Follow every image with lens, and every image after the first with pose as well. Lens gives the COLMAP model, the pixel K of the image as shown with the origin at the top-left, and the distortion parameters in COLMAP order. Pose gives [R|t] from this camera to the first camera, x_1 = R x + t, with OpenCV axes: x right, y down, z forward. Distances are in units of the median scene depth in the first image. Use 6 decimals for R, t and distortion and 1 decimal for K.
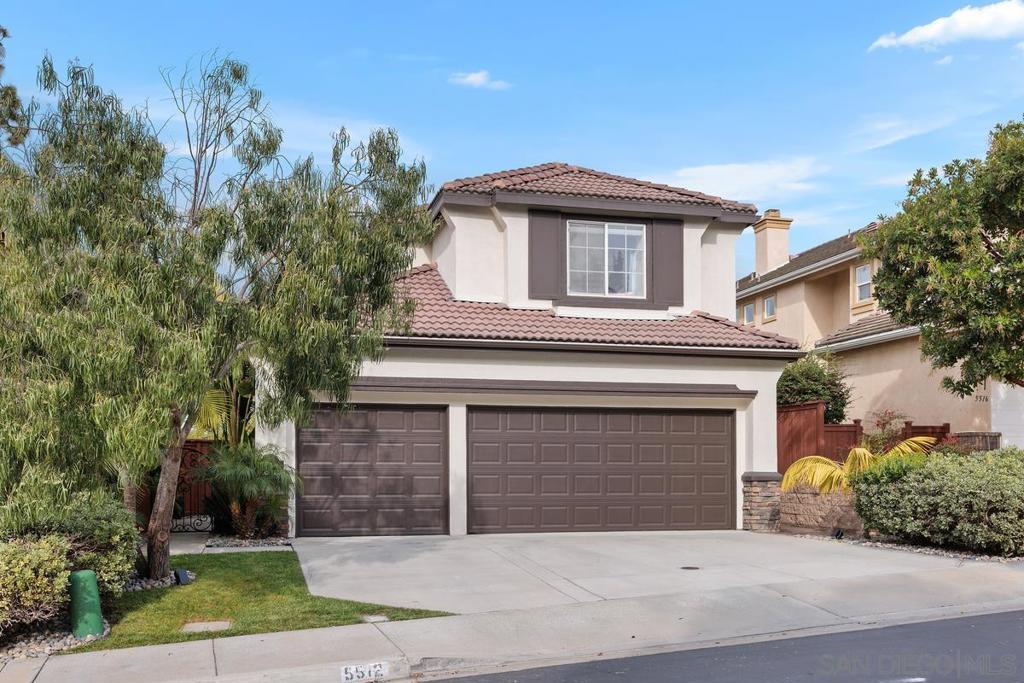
lens RADIAL K [[1022.3, 0, 512.3], [0, 1022.3, 349.9], [0, 0, 1]] dist [0.001123, 0.000000]
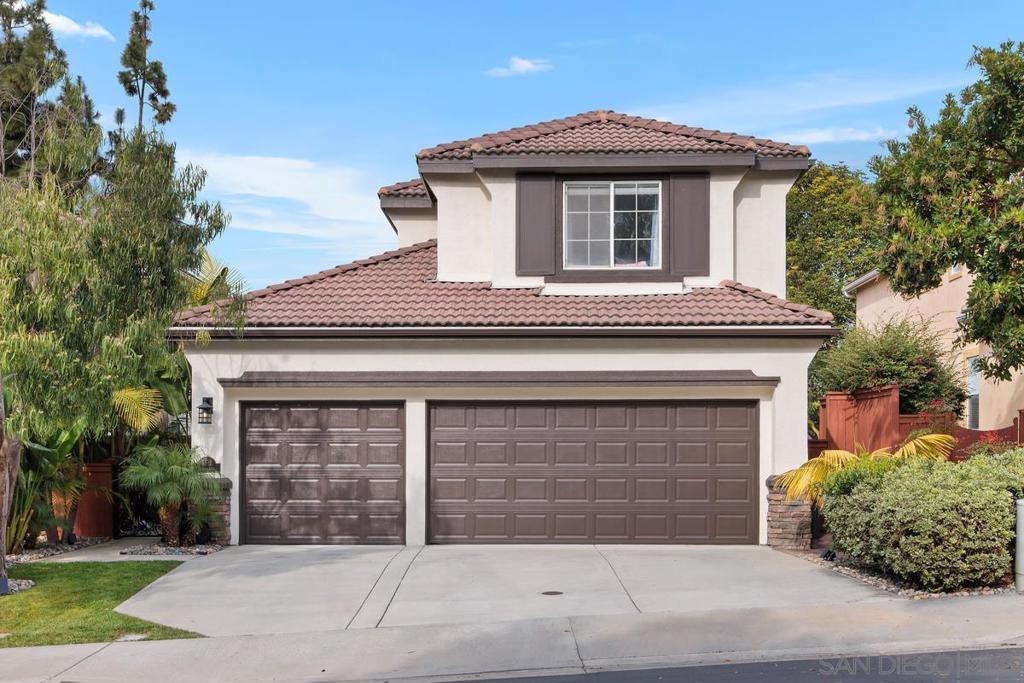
lens RADIAL K [[1199.6, 0, 511.5], [0, 1199.6, 335.1], [0, 0, 1]] dist [0.018728, 0.000000]
pose [[0.960967, -0.027820, -0.275260, 0.299513], [0.032594, 0.999387, 0.012787, -0.012985], [0.274735, -0.021260, 0.961285, 0.013168]]
